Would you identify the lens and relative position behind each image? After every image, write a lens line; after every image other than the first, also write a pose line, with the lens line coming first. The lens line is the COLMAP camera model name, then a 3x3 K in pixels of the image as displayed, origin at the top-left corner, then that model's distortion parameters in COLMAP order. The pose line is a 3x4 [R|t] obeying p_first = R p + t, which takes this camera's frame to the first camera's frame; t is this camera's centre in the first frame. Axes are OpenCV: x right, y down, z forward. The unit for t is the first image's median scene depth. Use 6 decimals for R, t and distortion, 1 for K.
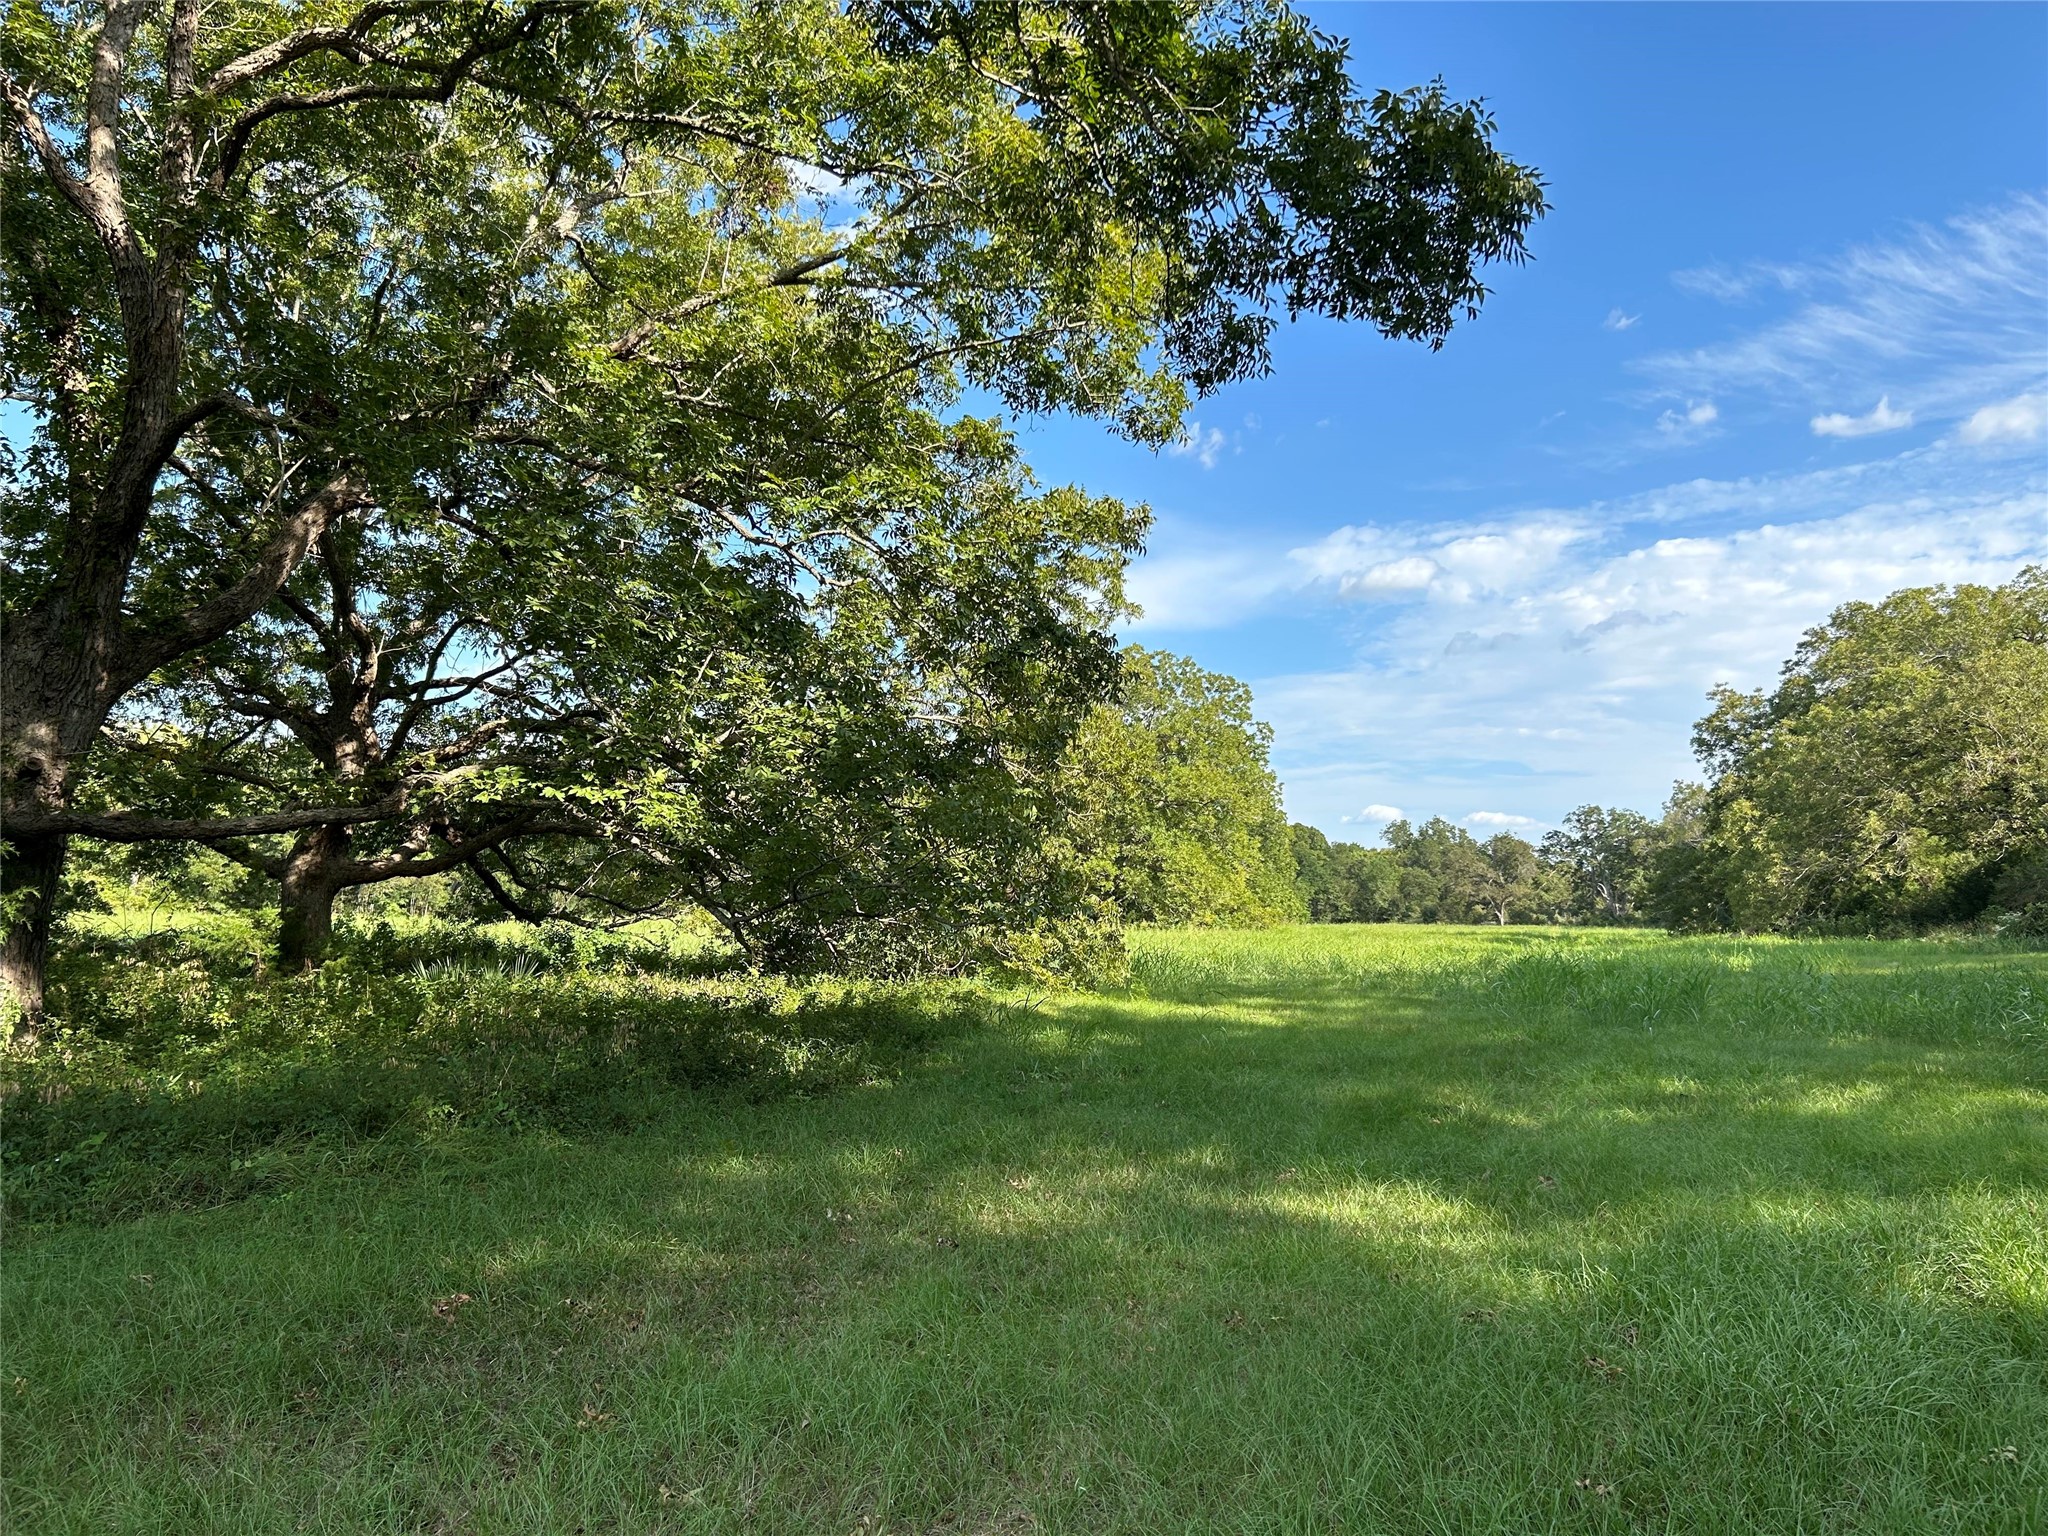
lens RADIAL K [[1547.5, 0, 1030.2], [0, 1547.5, 765.1], [0, 0, 1]] dist [0.050395, 0.001973]
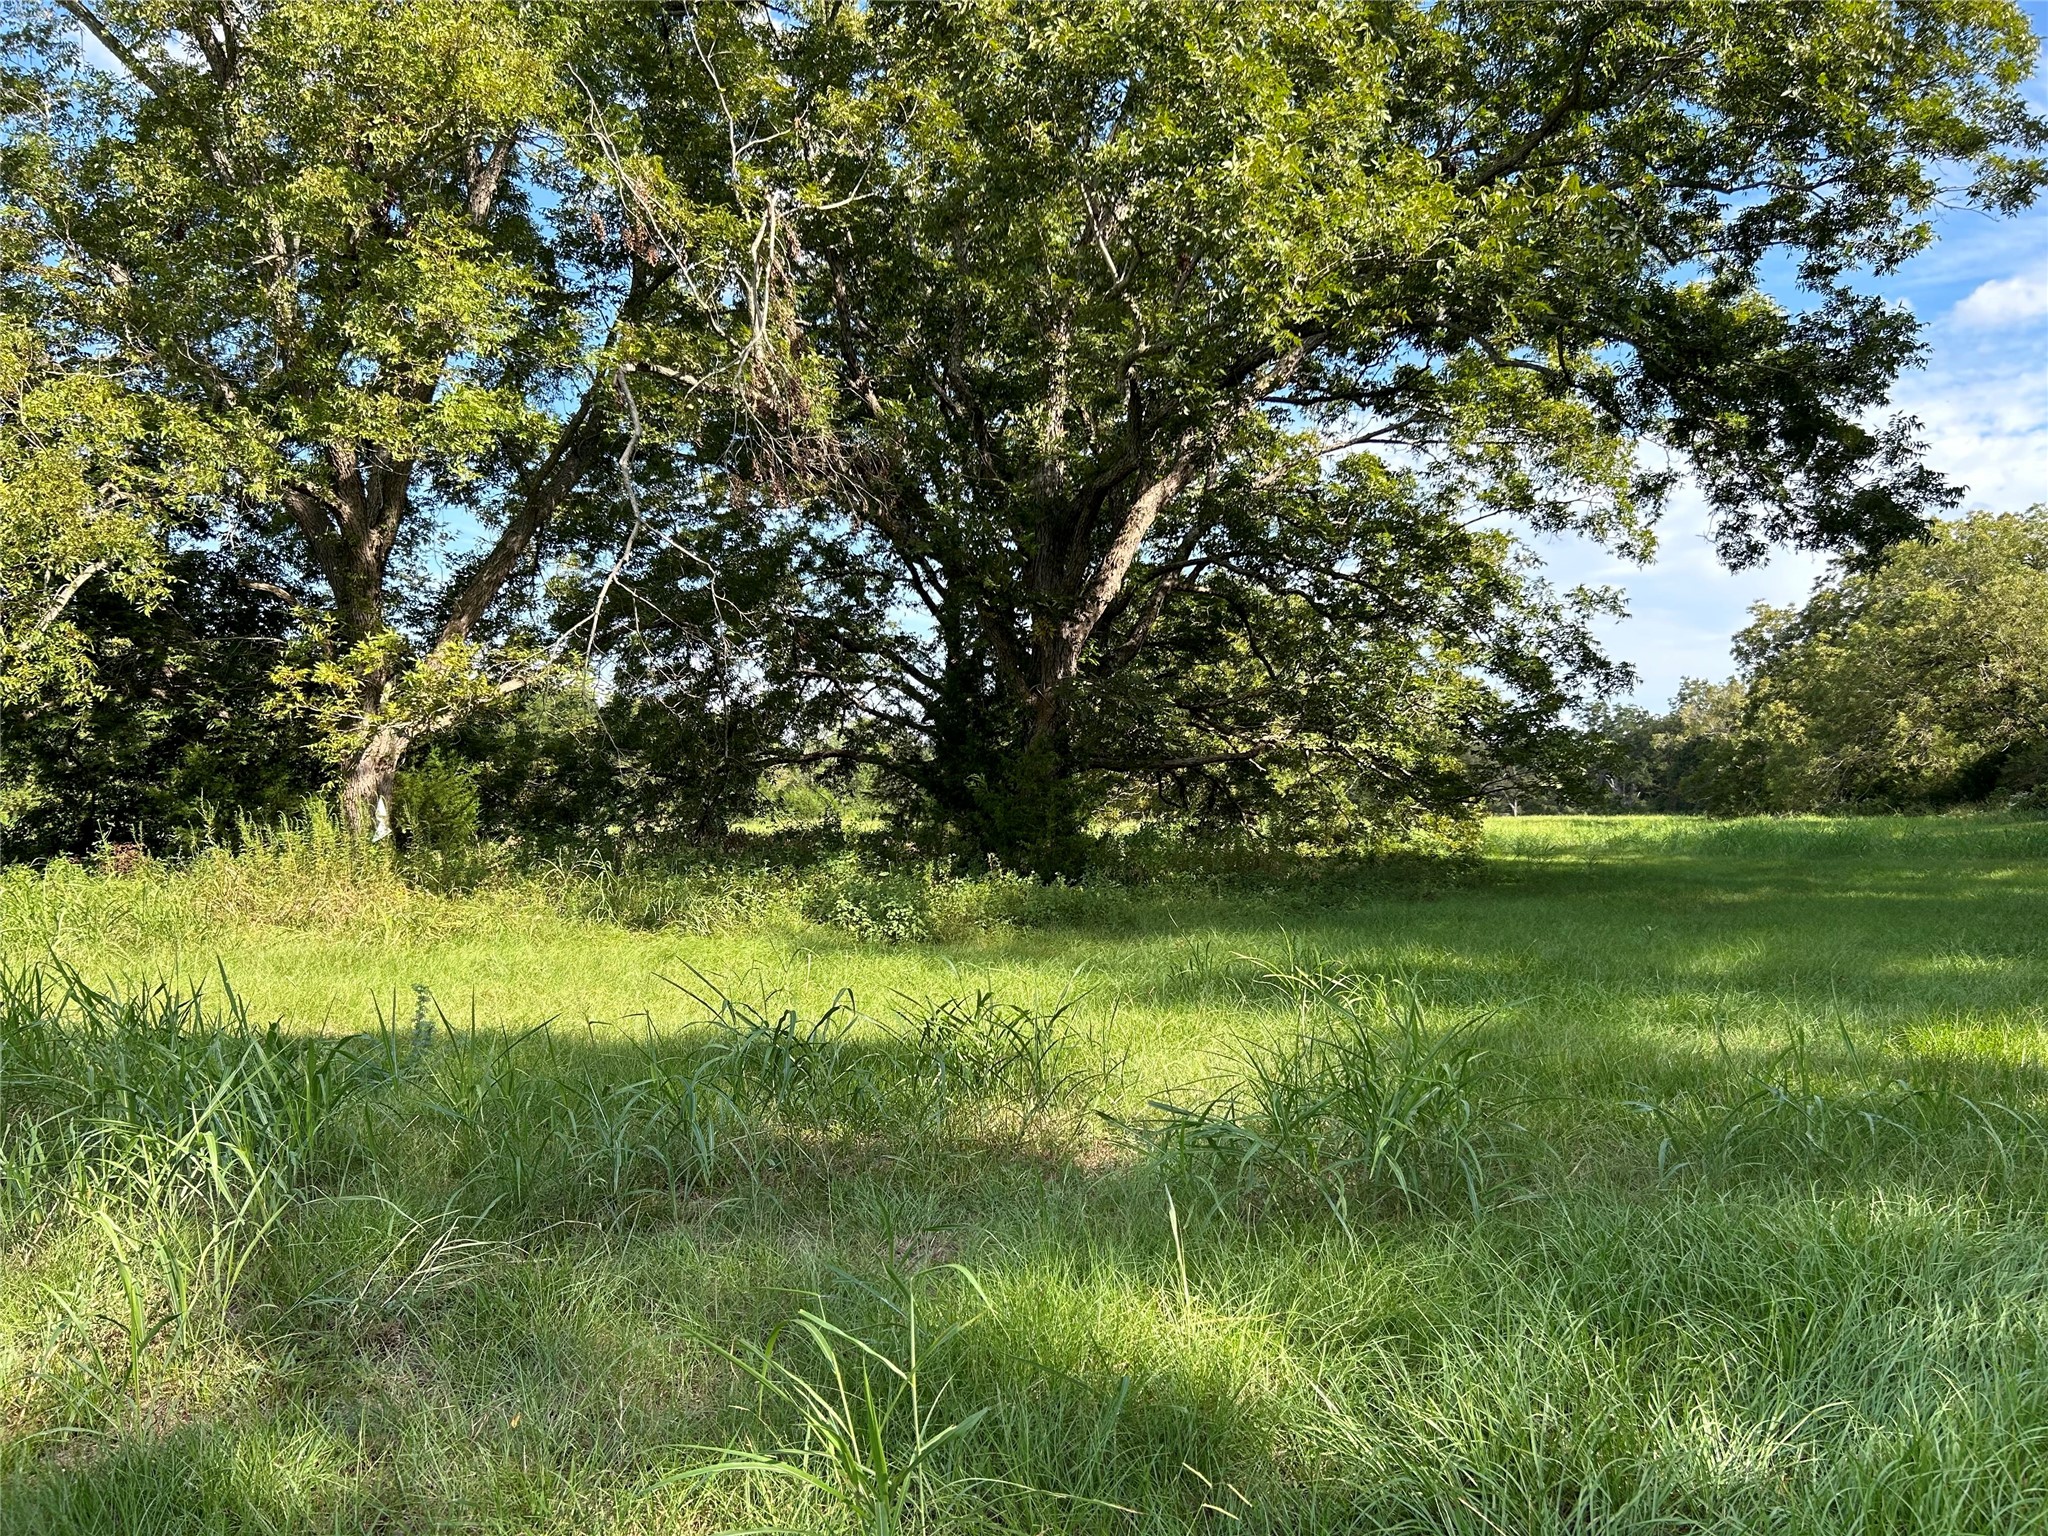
lens RADIAL K [[1547.5, 0, 1017.6], [0, 1547.5, 770.4], [0, 0, 1]] dist [0.050395, 0.001973]
pose [[0.999845, -0.016945, 0.004836, -0.146908], [0.016582, 0.997597, 0.067263, -0.018168], [-0.005964, -0.067172, 0.997724, -0.202346]]
